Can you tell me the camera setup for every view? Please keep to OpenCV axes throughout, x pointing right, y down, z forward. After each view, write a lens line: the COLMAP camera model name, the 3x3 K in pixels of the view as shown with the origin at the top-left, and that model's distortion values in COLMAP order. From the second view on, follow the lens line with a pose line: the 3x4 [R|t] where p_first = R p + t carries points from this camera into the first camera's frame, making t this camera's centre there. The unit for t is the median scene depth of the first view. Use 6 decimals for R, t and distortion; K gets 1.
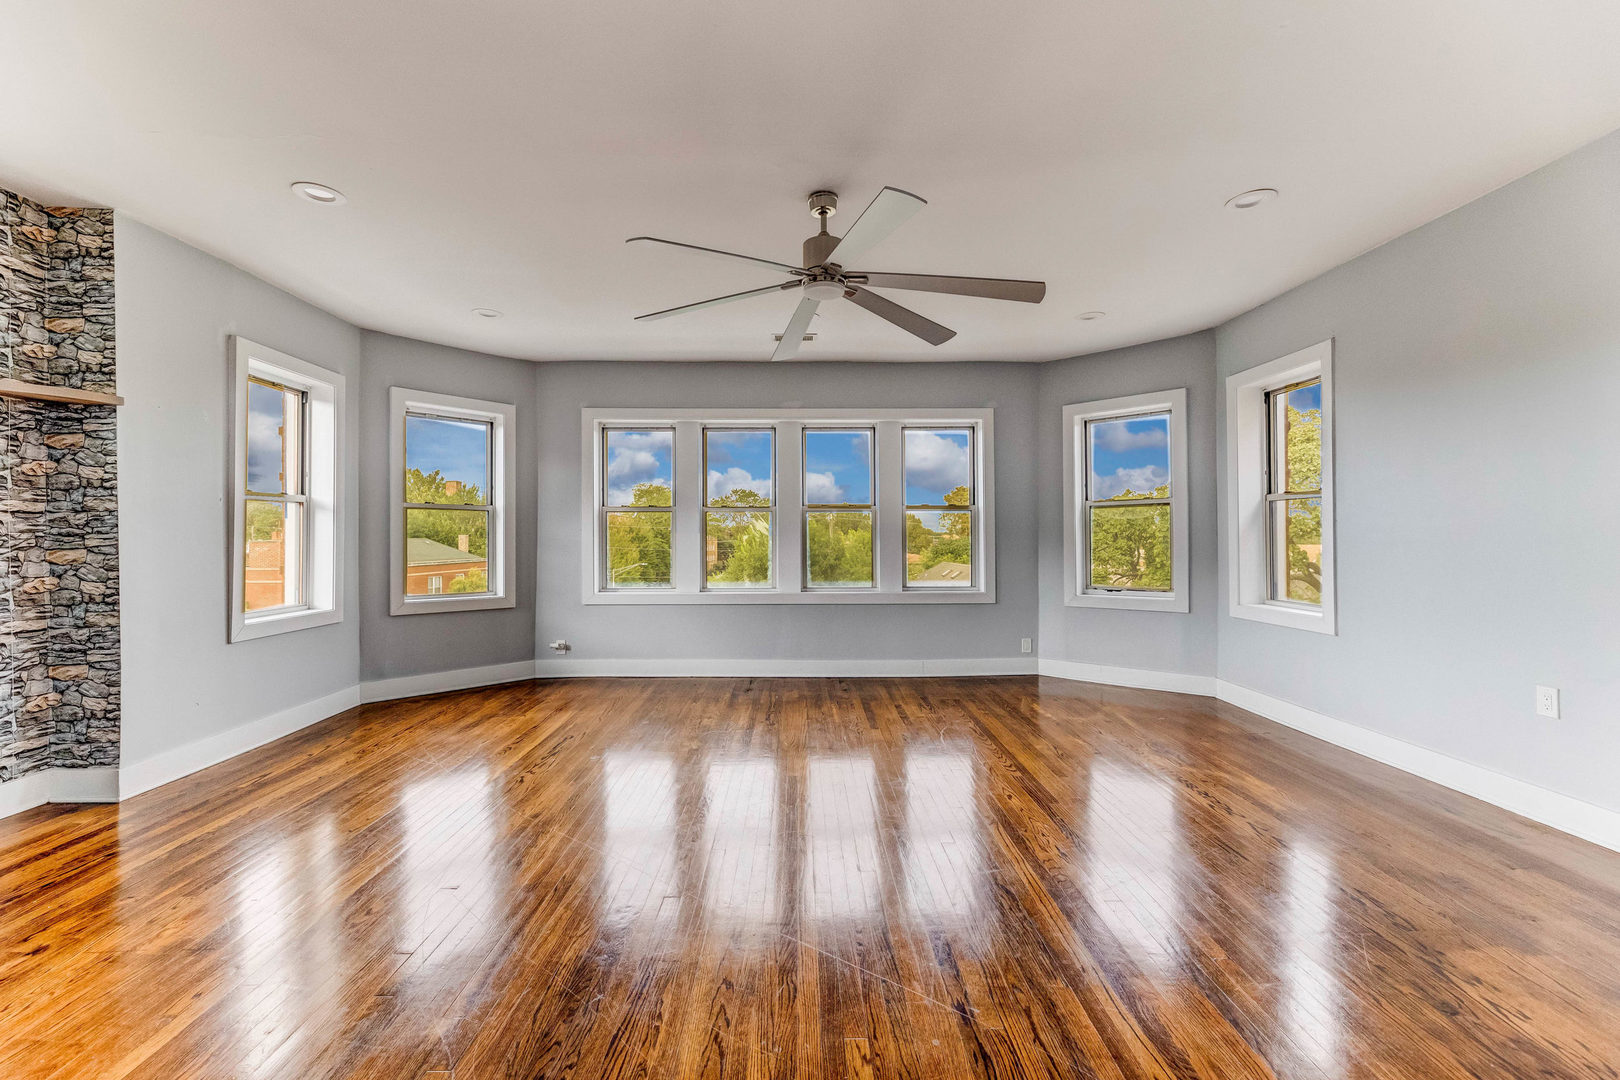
lens RADIAL K [[668.0, 0, 800.4], [0, 668.0, 538.1], [0, 0, 1]] dist [0.001429, 0.000064]
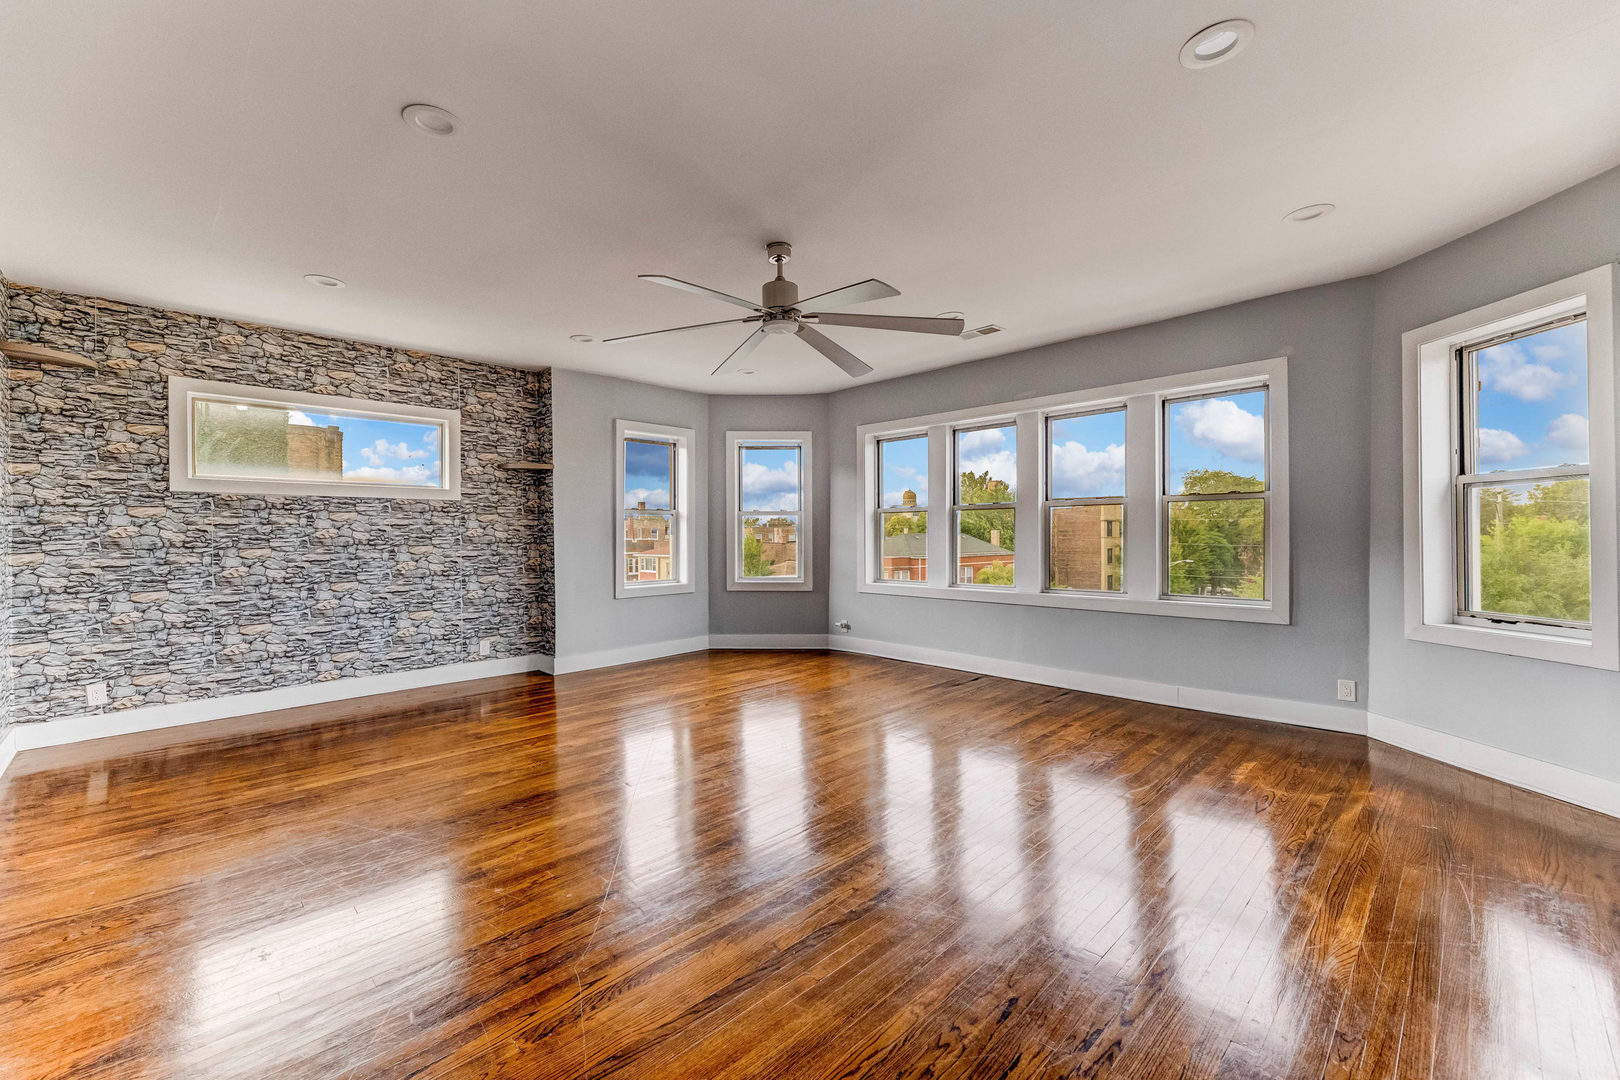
lens RADIAL K [[668.0, 0, 800.4], [0, 668.0, 538.1], [0, 0, 1]] dist [0.001429, 0.000064]
pose [[0.681063, 0.001094, -0.732224, 0.545623], [0.005479, 0.999963, 0.006590, -0.005619], [0.732204, -0.008500, 0.681032, 0.136451]]
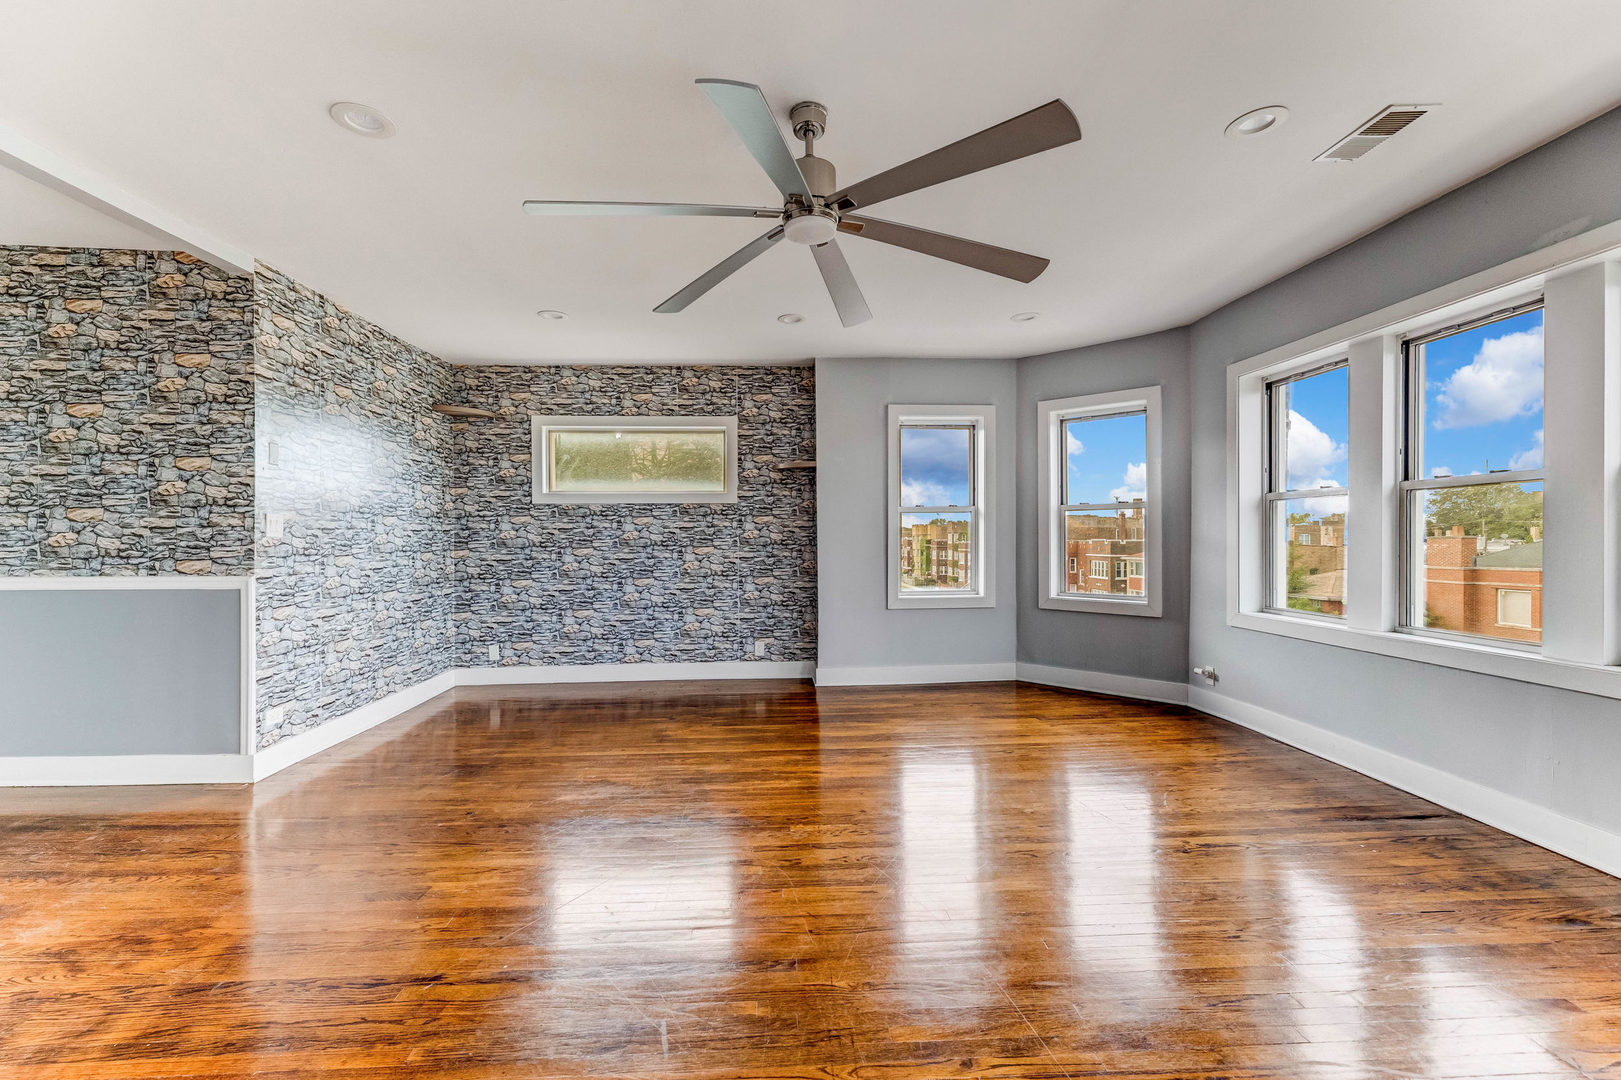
lens RADIAL K [[668.4, 0, 800.9], [0, 668.4, 538.1], [0, 0, 1]] dist [0.001429, 0.000064]
pose [[0.012775, 0.000469, -0.999918, 0.492906], [0.006866, 0.999976, 0.000557, -0.004074], [0.999895, -0.006873, 0.012771, 0.583679]]
